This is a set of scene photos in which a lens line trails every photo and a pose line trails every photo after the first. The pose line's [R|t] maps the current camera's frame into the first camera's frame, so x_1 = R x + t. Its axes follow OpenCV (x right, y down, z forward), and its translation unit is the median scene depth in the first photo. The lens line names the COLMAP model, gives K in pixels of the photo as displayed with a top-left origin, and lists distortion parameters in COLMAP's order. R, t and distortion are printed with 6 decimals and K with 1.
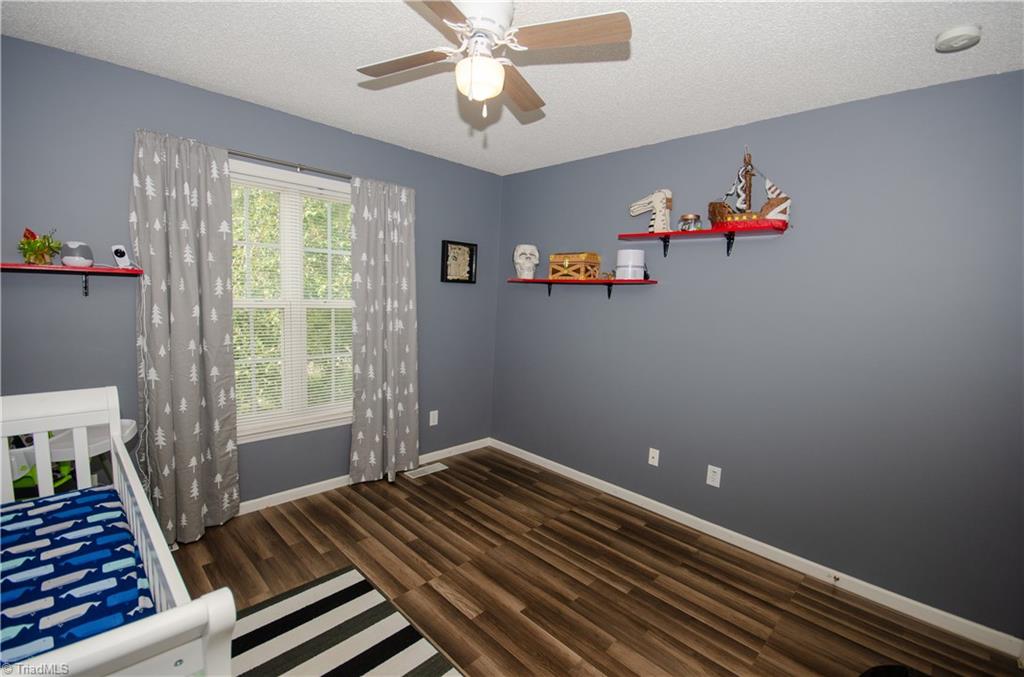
lens RADIAL K [[450.1, 0, 513.1], [0, 450.1, 346.5], [0, 0, 1]] dist [0.005743, -0.009554]
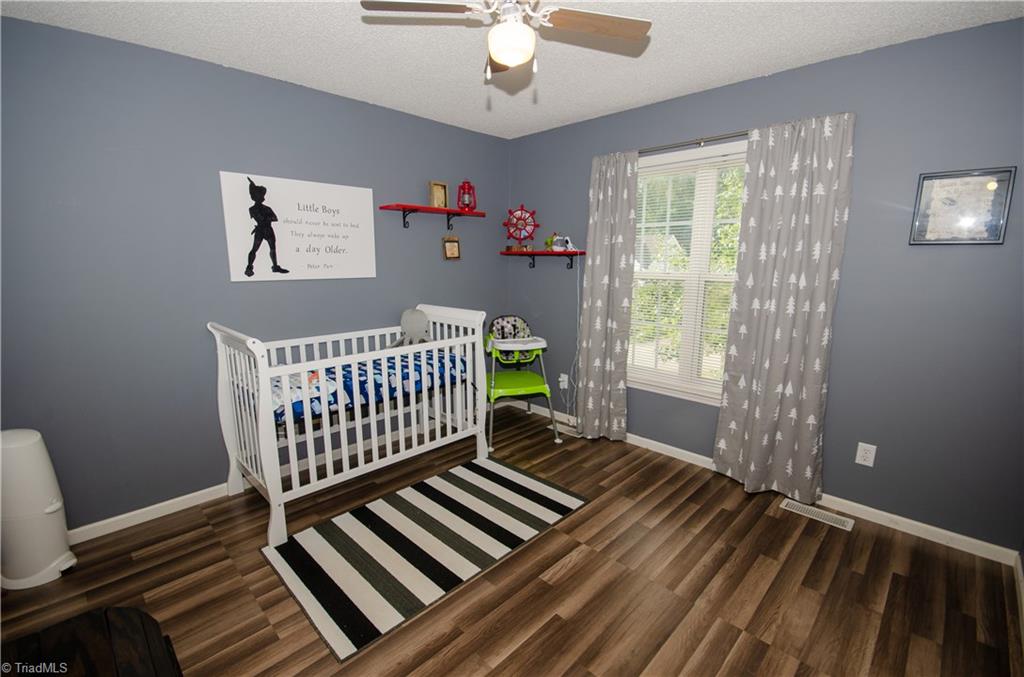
lens RADIAL K [[450.1, 0, 513.1], [0, 450.1, 346.5], [0, 0, 1]] dist [0.005743, -0.009554]
pose [[0.009596, 0.156476, -0.987635, 0.579562], [-0.121922, 0.980495, 0.154160, -0.046032], [0.992493, 0.118935, 0.028487, 0.581055]]
